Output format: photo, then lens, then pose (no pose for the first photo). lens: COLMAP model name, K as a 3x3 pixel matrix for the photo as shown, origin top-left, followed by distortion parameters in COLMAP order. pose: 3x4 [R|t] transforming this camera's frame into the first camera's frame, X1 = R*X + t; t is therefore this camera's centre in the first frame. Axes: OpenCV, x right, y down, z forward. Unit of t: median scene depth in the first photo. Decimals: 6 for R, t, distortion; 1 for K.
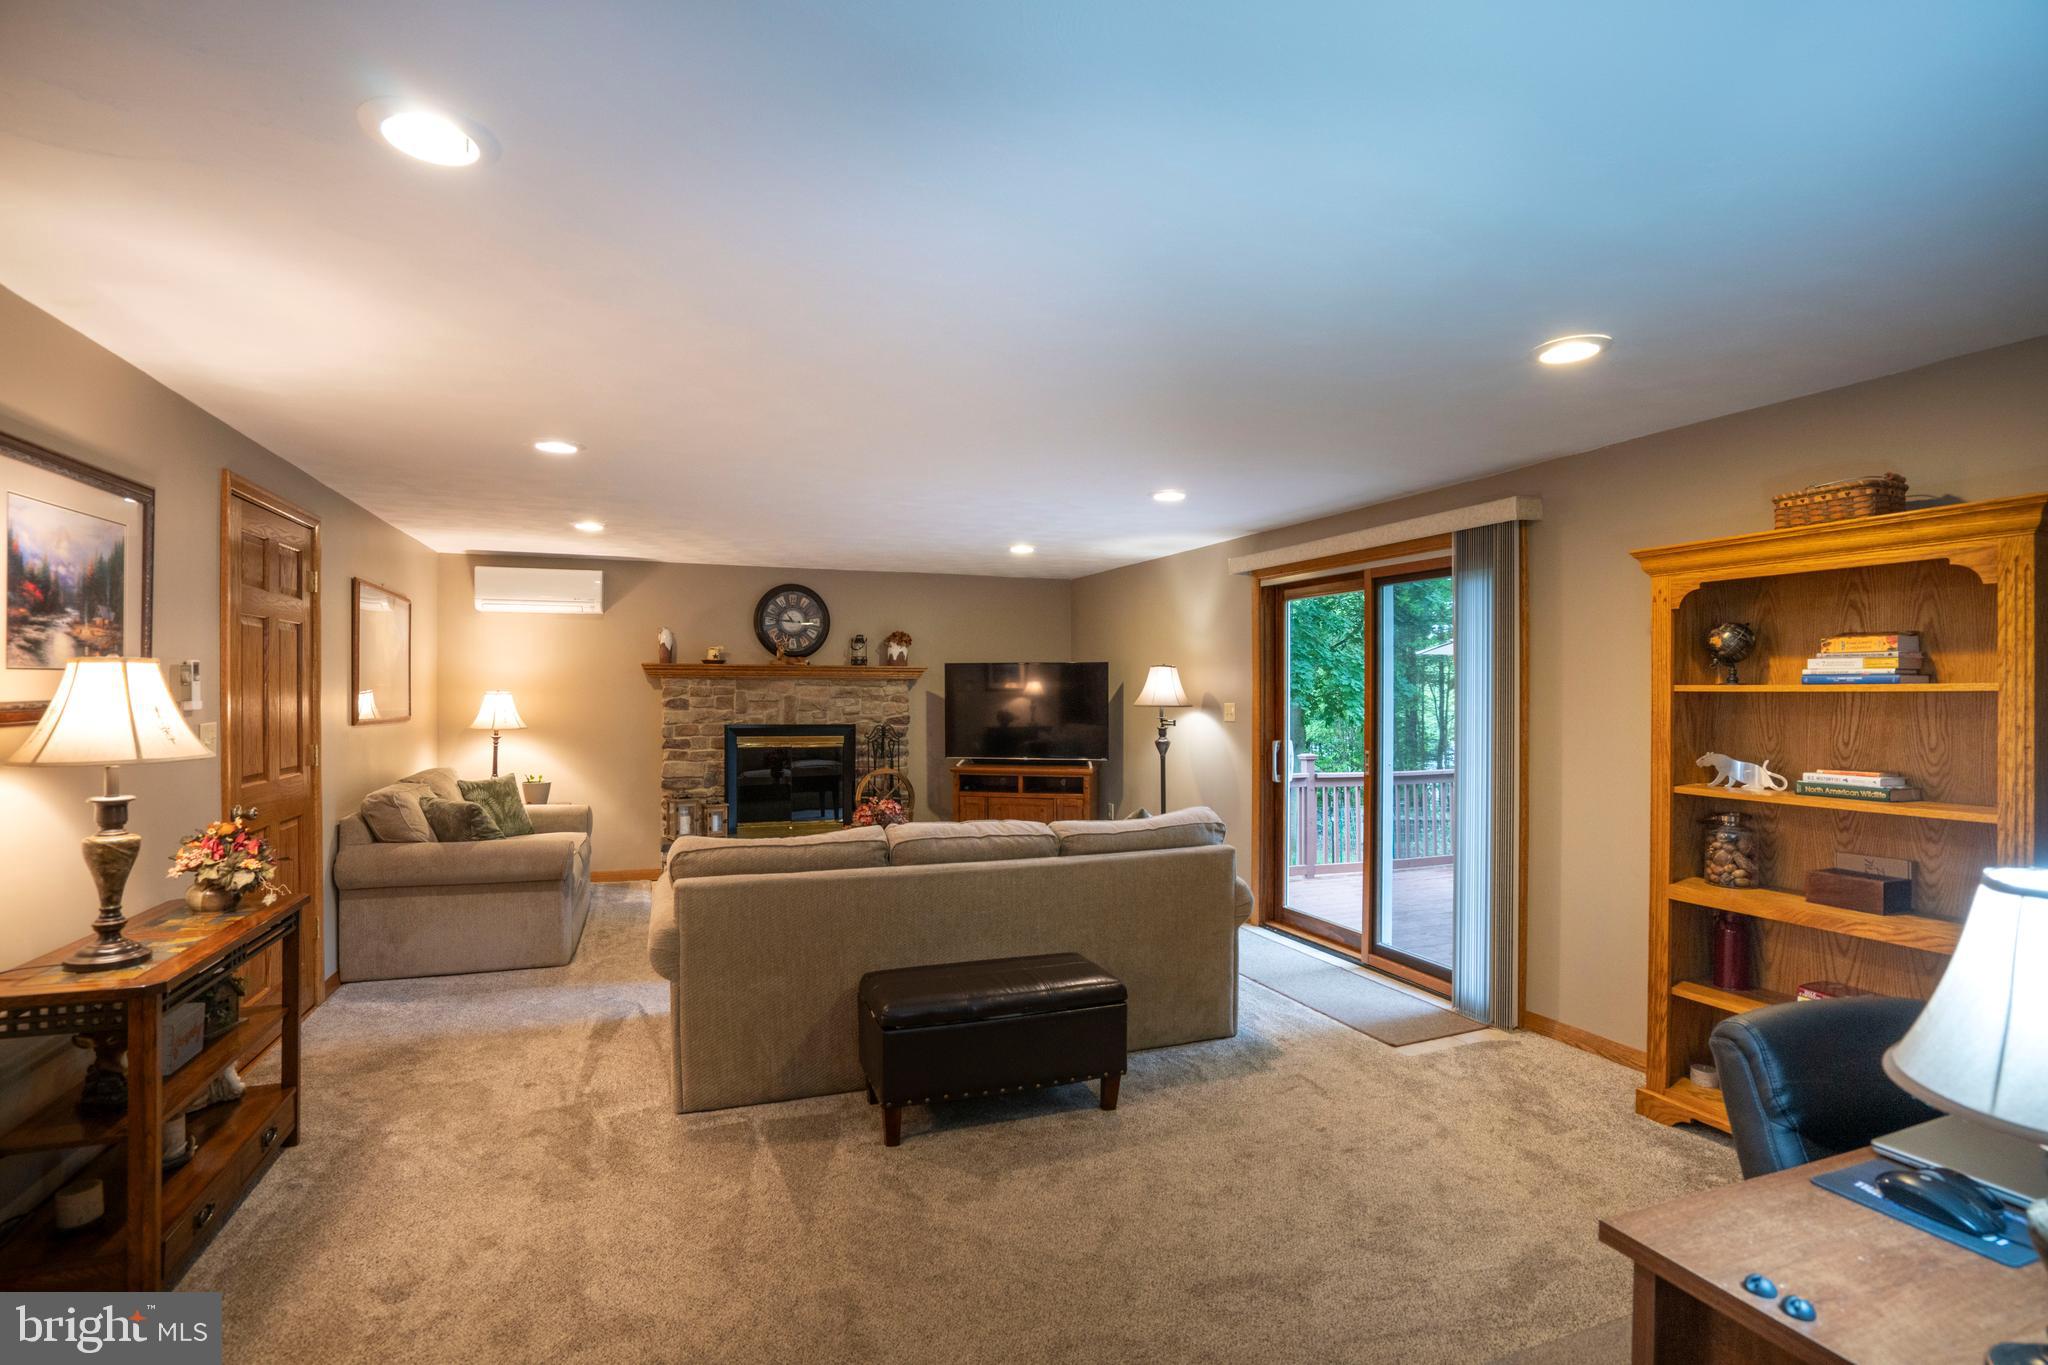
lens RADIAL K [[961.3, 0, 1024.0], [0, 961.3, 682.5], [0, 0, 1]] dist [-0.026440, 0.000586]
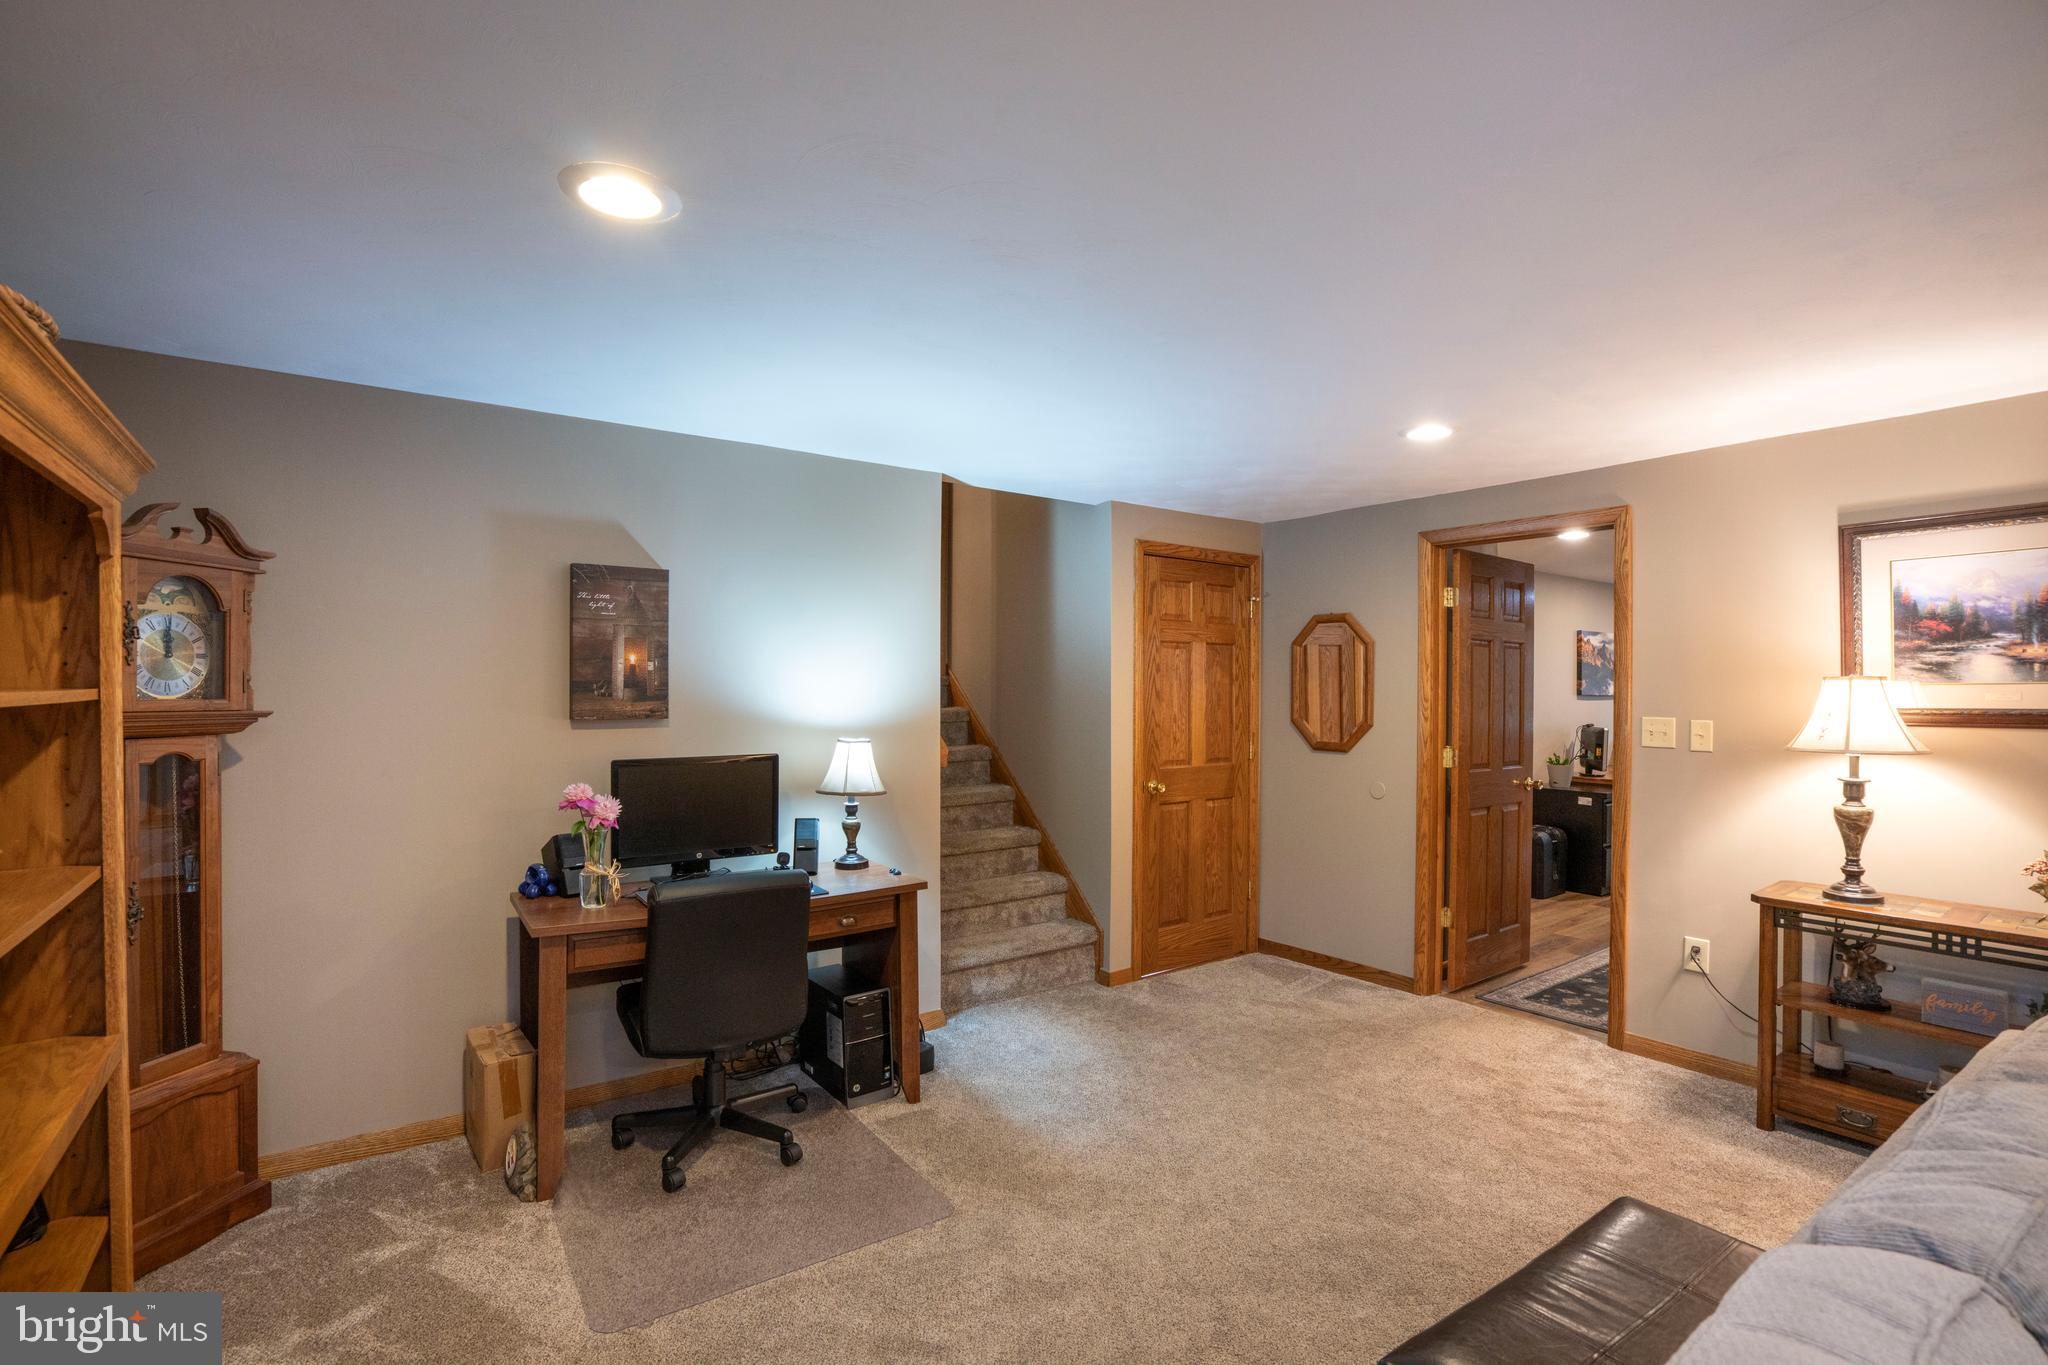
lens RADIAL K [[961.3, 0, 1024.0], [0, 961.3, 682.5], [0, 0, 1]] dist [-0.026440, 0.000586]
pose [[-0.967676, -0.004580, -0.252155, 0.476119], [-0.001252, 0.999910, -0.013357, 0.004267], [0.252194, -0.012609, -0.967595, 1.758633]]
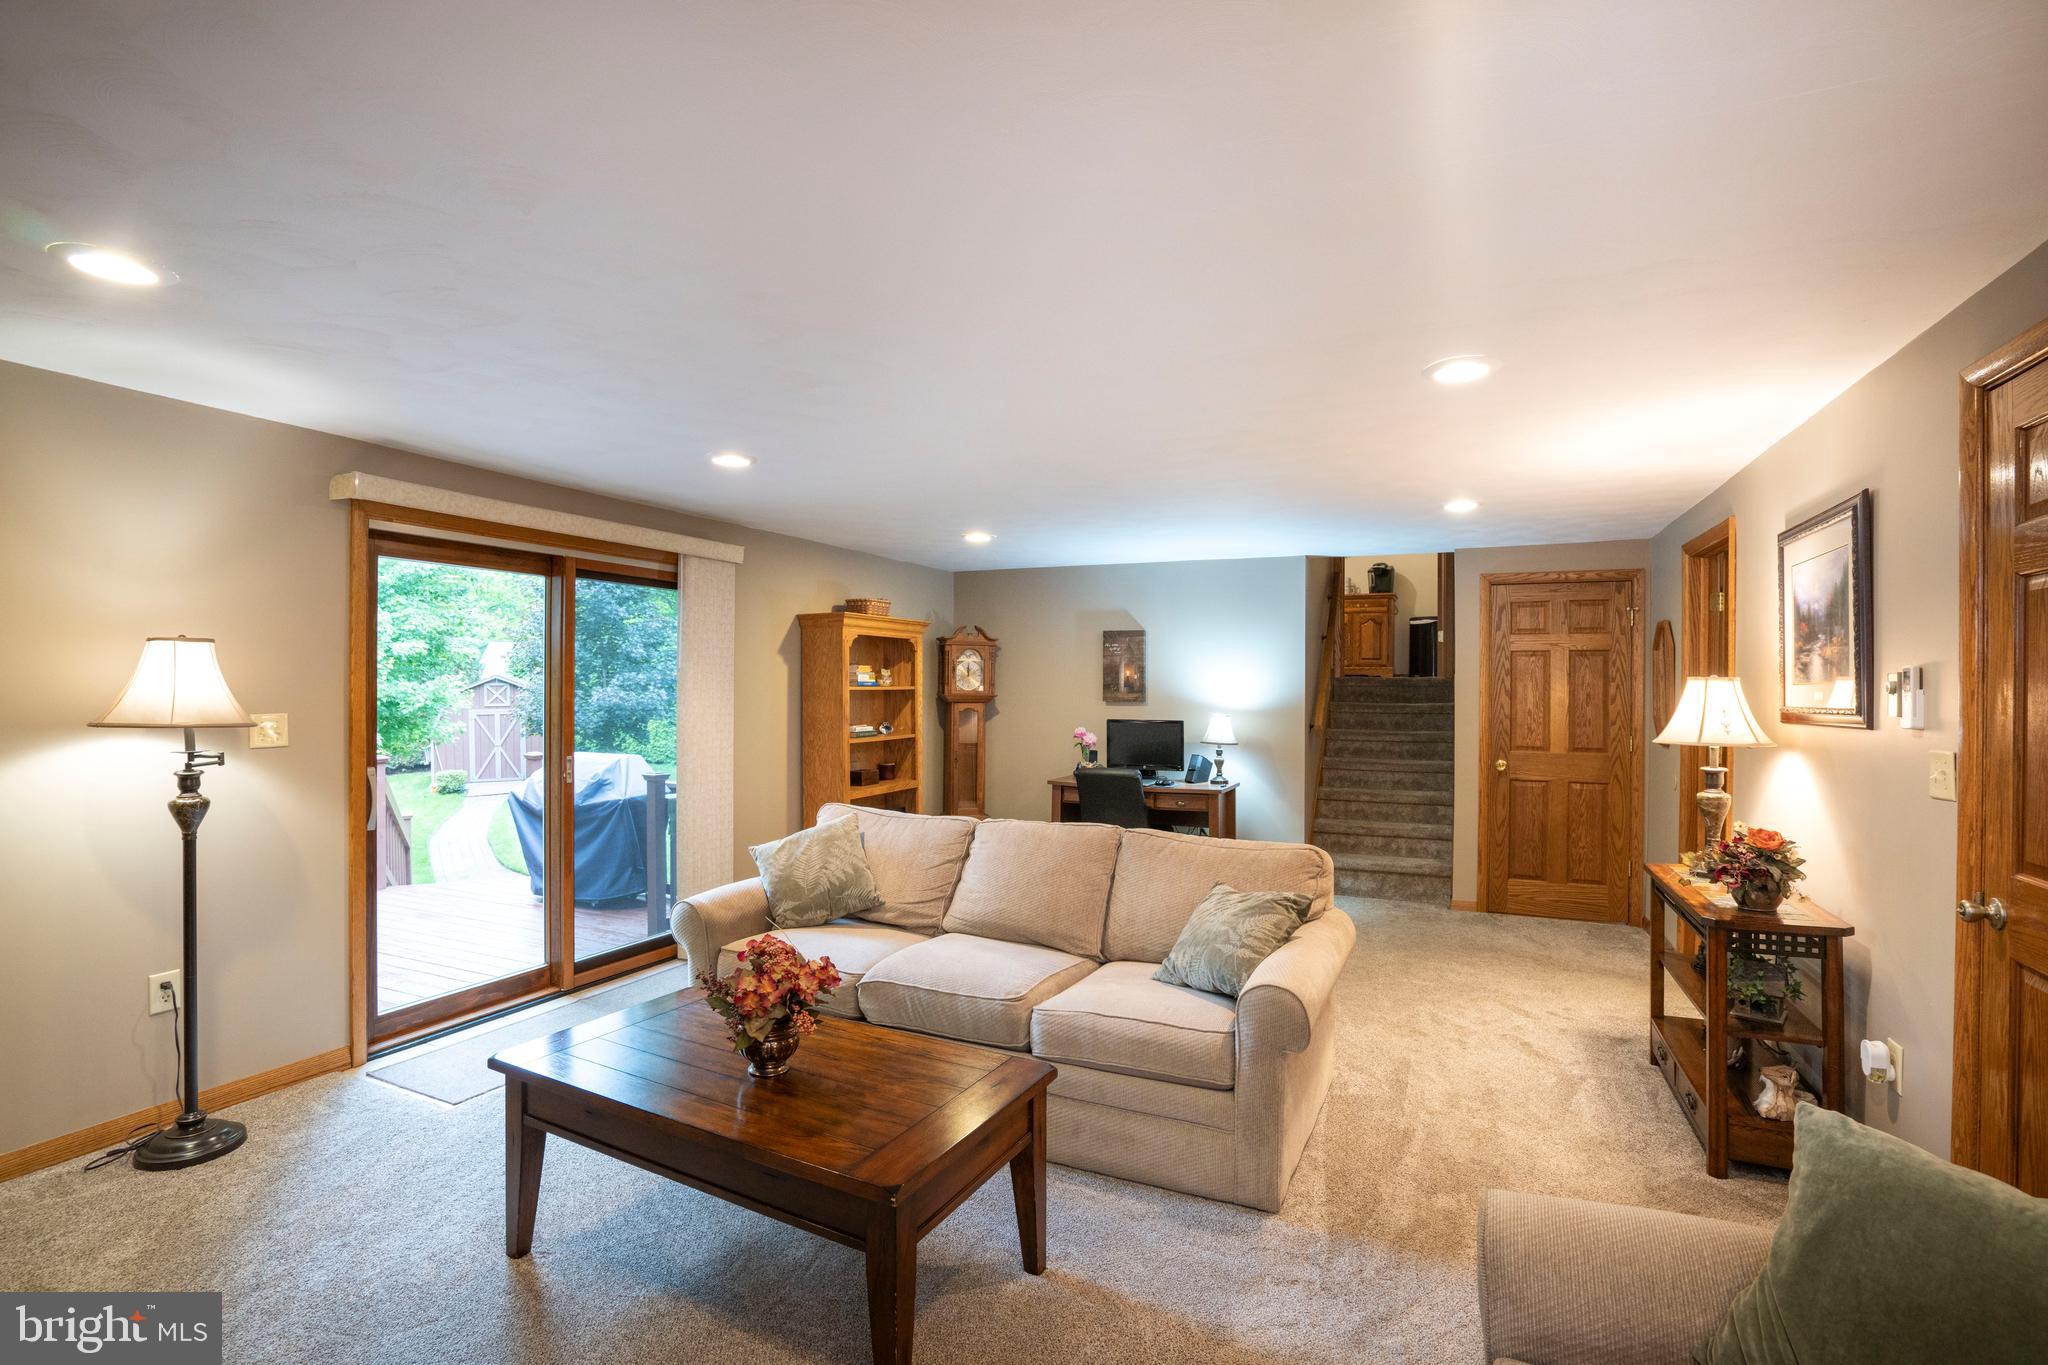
lens RADIAL K [[961.3, 0, 1024.0], [0, 961.3, 682.5], [0, 0, 1]] dist [-0.026440, 0.000586]
pose [[-0.686324, -0.002629, 0.727291, -1.147283], [-0.010613, 0.999923, -0.006400, 0.003759], [-0.727218, -0.012111, -0.686299, 2.503484]]
